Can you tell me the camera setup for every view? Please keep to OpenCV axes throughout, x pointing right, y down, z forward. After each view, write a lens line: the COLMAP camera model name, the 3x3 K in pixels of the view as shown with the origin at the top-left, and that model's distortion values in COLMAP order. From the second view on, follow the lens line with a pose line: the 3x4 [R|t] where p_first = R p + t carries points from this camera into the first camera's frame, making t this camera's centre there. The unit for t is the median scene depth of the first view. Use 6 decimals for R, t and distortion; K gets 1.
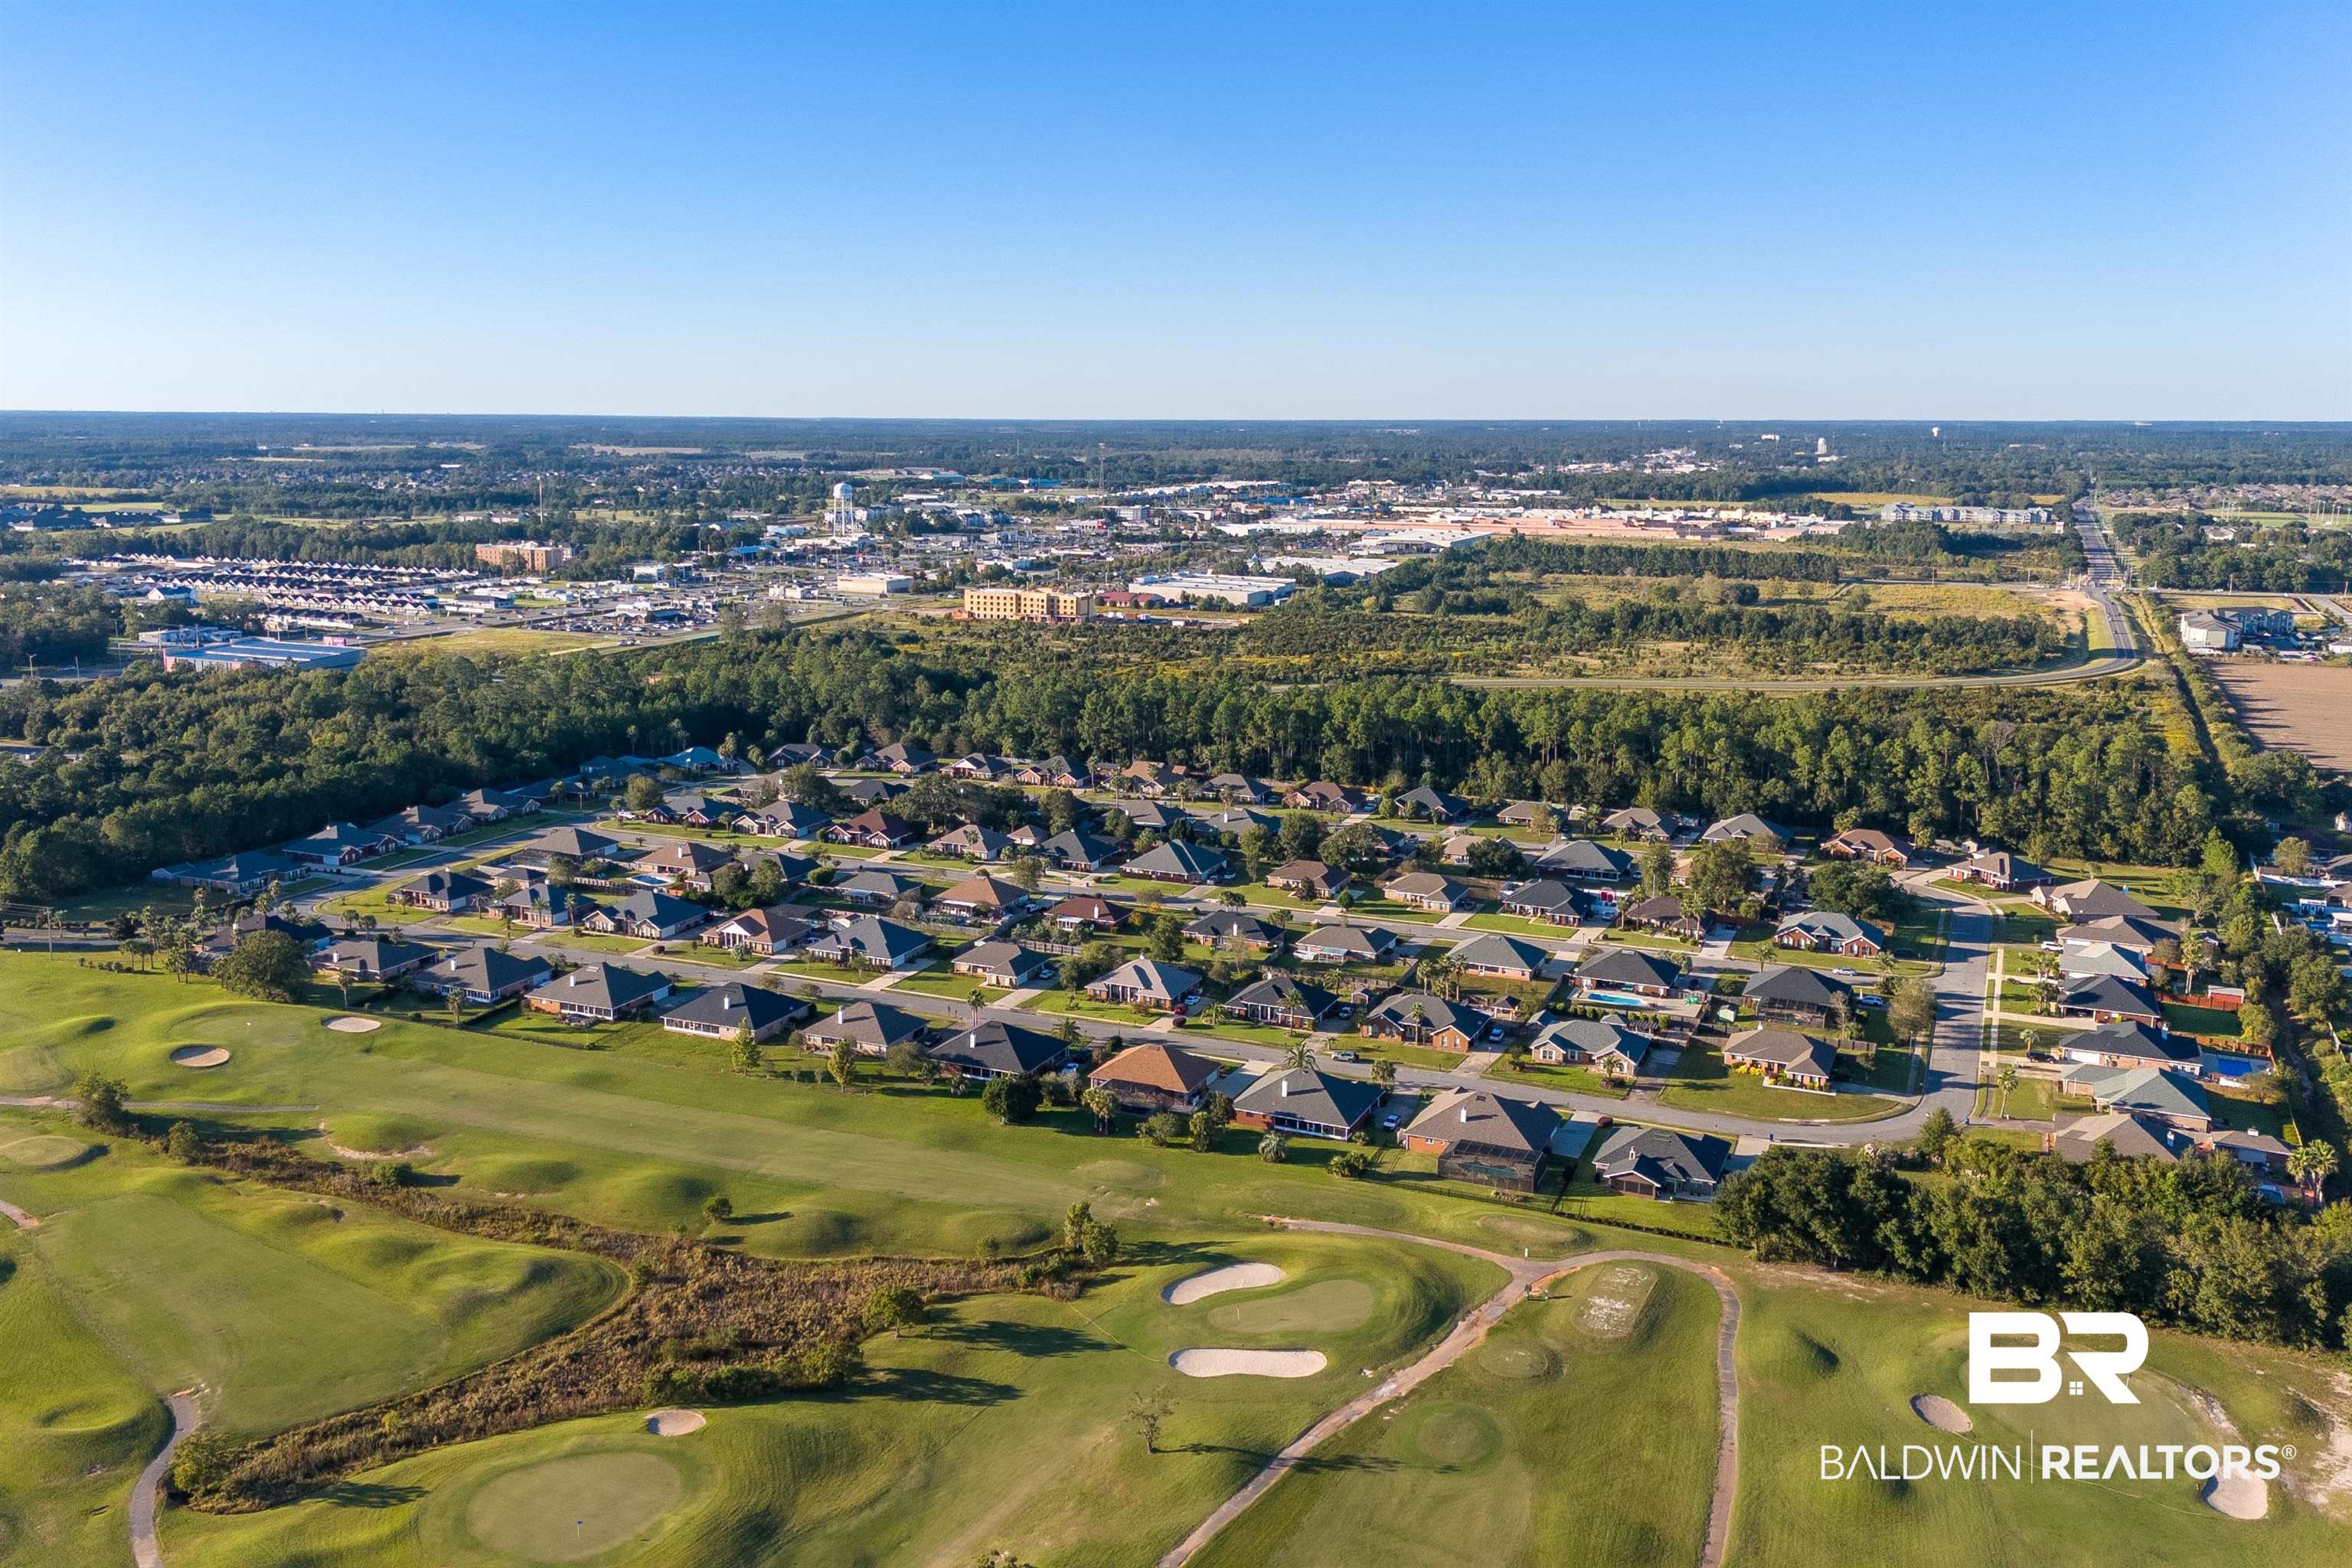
lens RADIAL K [[1954.4, 0, 1186.0], [0, 1954.4, 733.4], [0, 0, 1]] dist [0.106700, -0.132876]
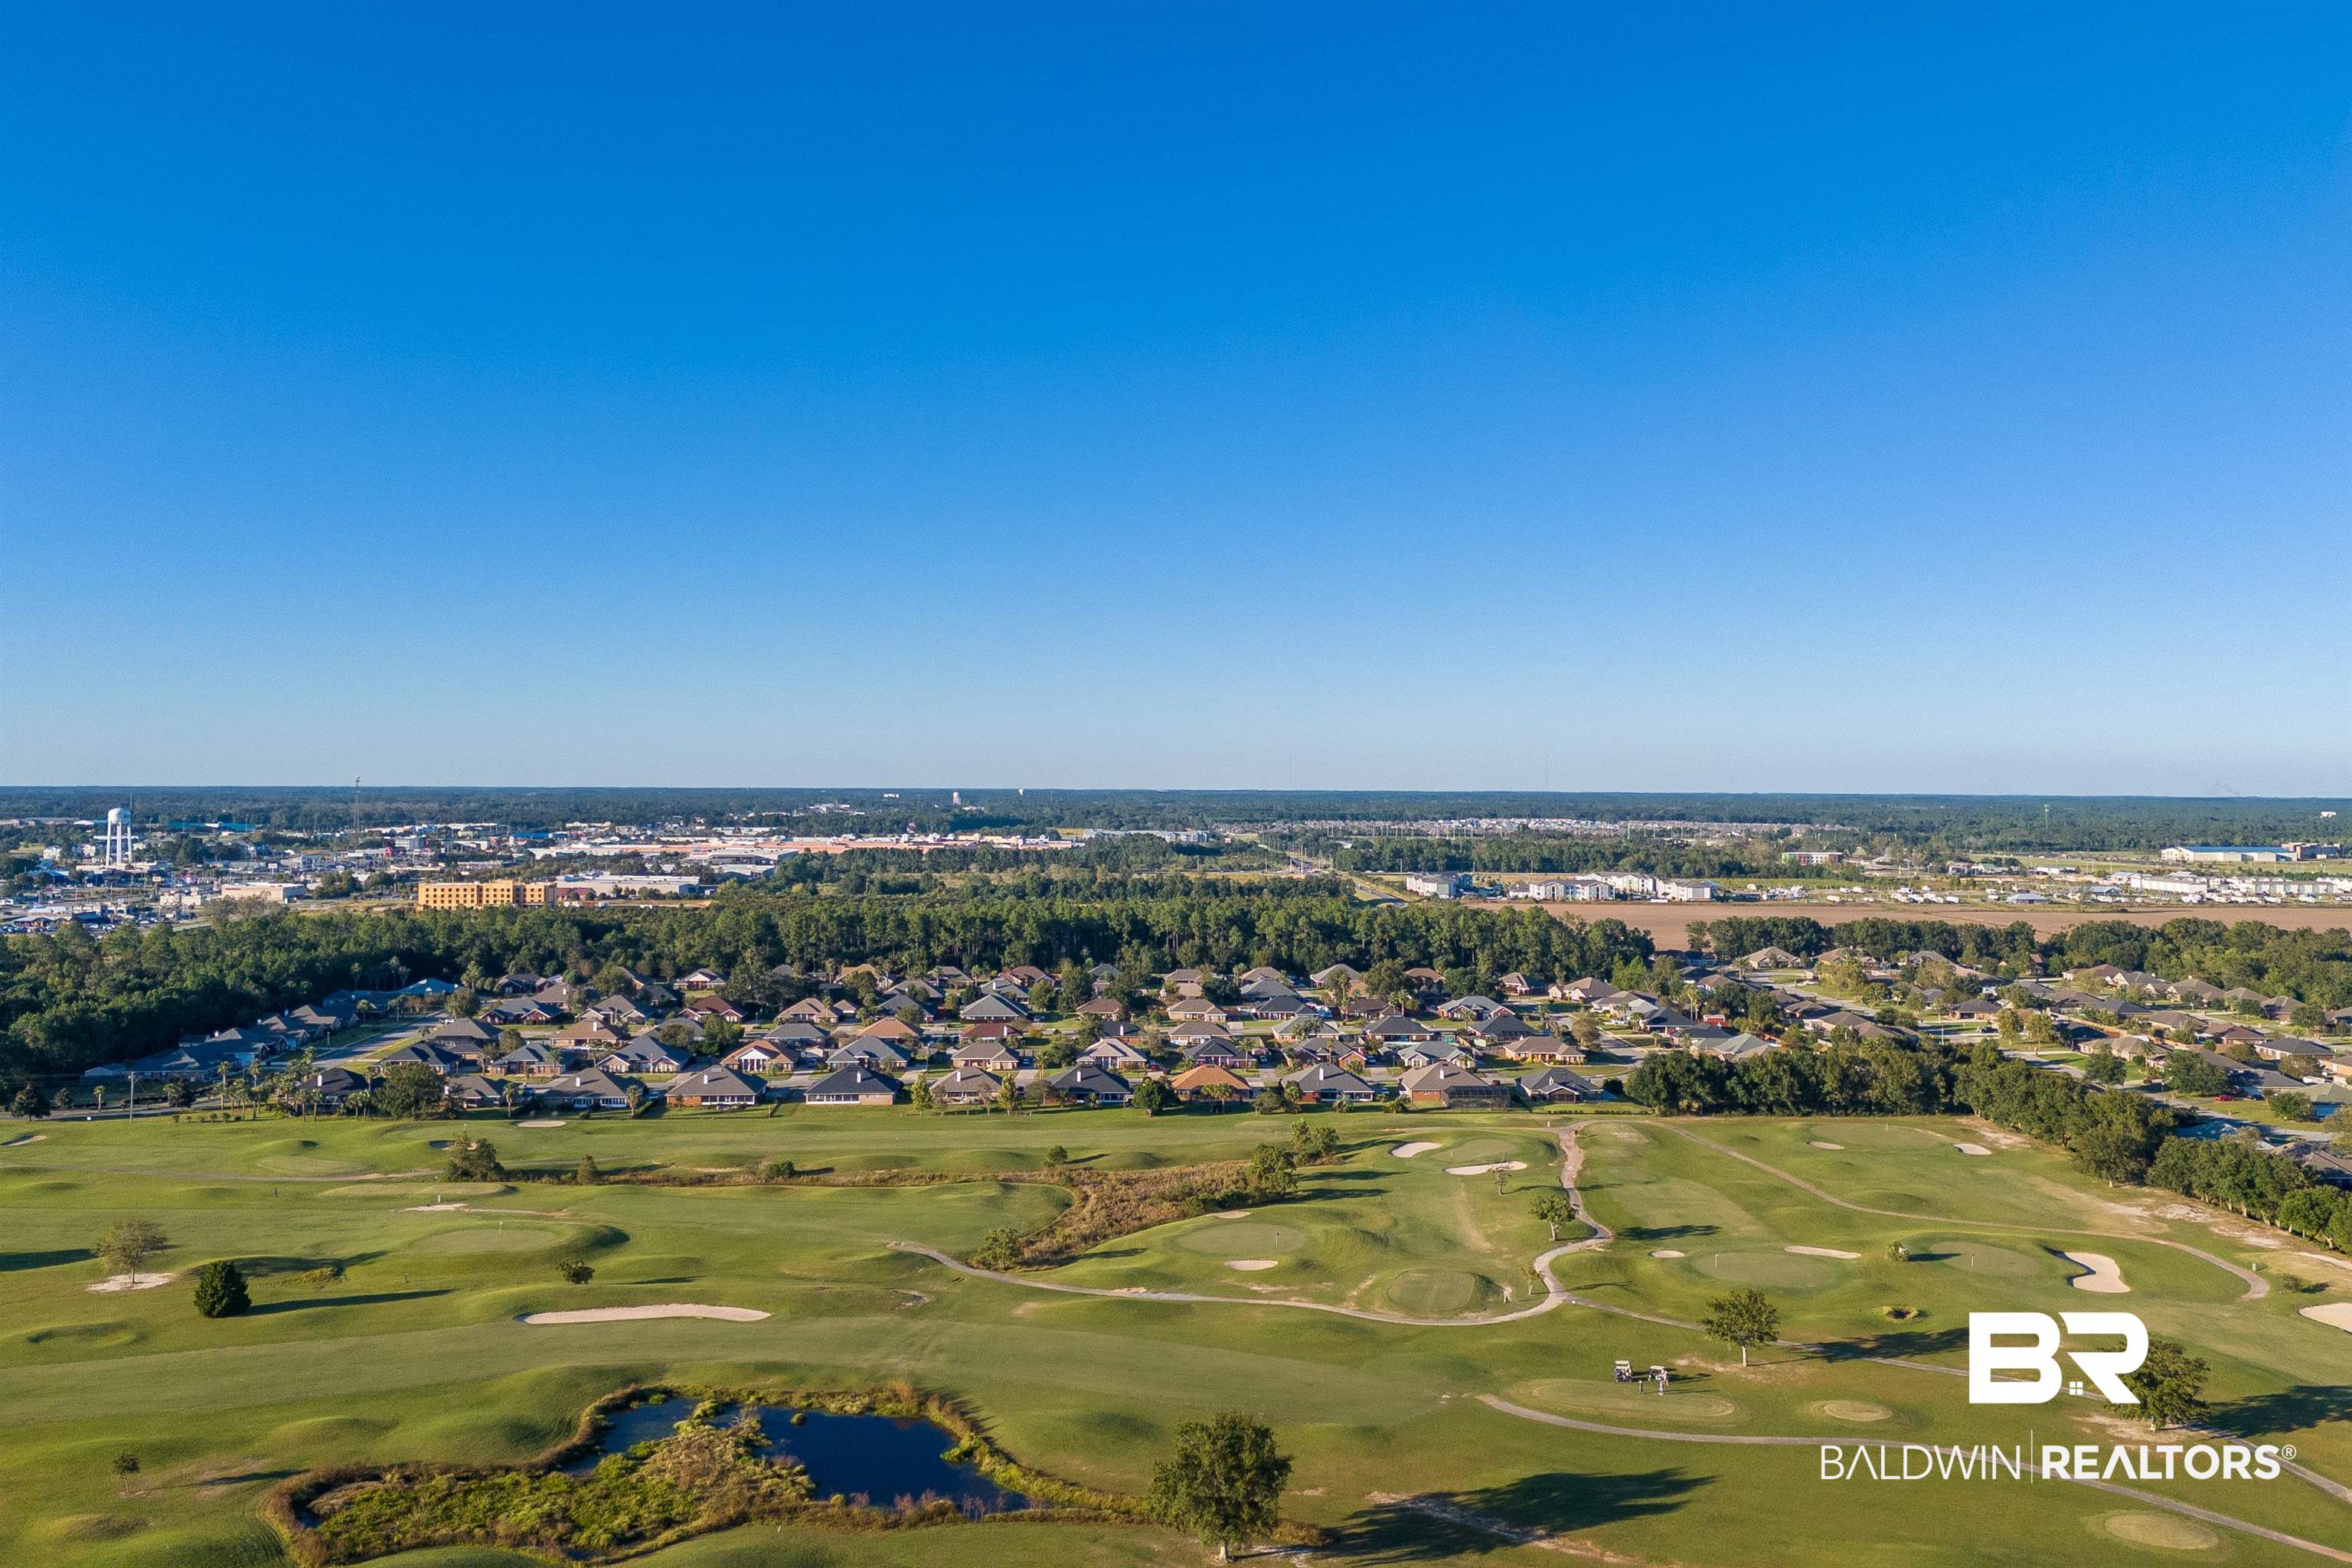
lens RADIAL K [[1839.7, 0, 1246.3], [0, 1839.7, 792.8], [0, 0, 1]] dist [0.096433, -0.118998]
pose [[0.890148, -0.010031, 0.455561, -0.351874], [0.078092, 0.988325, -0.130828, 0.083420], [-0.448930, 0.152032, 0.880538, -0.124659]]
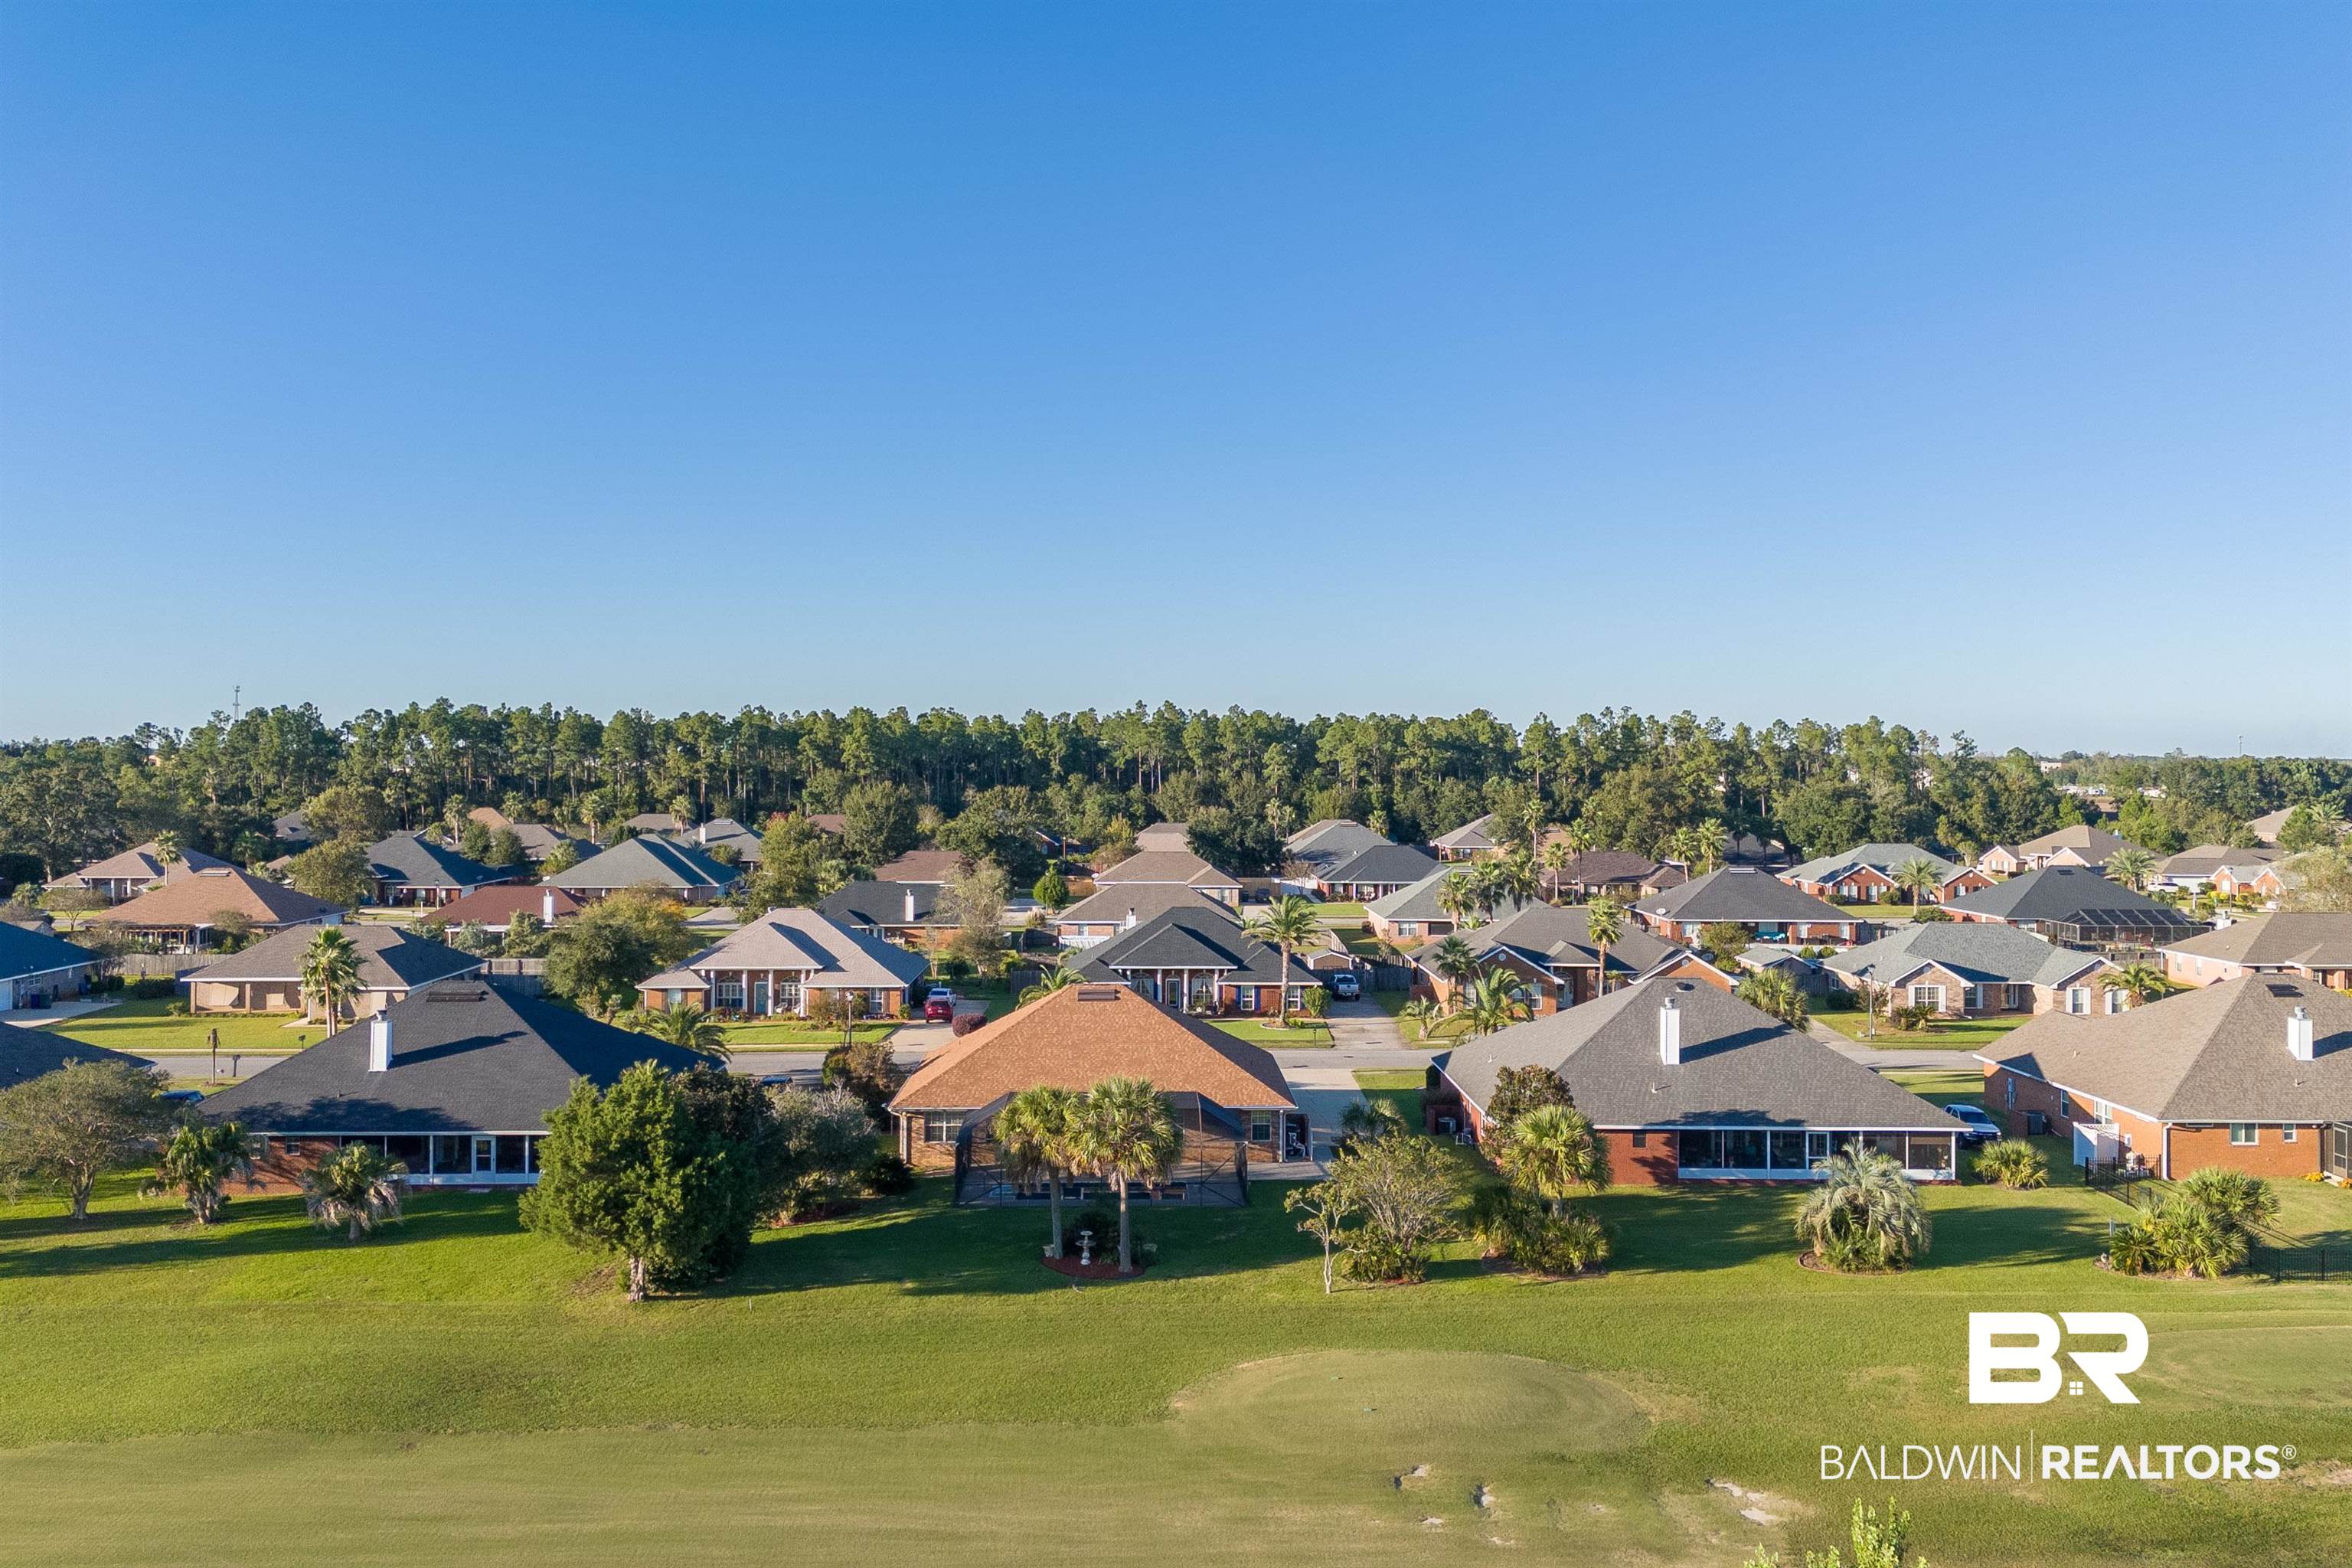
lens RADIAL K [[1954.4, 0, 1186.0], [0, 1954.4, 733.4], [0, 0, 1]] dist [0.106700, -0.132876]
pose [[0.916394, -0.015176, 0.399990, -0.069281], [0.078554, 0.986667, -0.142537, 0.096940], [-0.392494, 0.162041, 0.905368, 0.431310]]
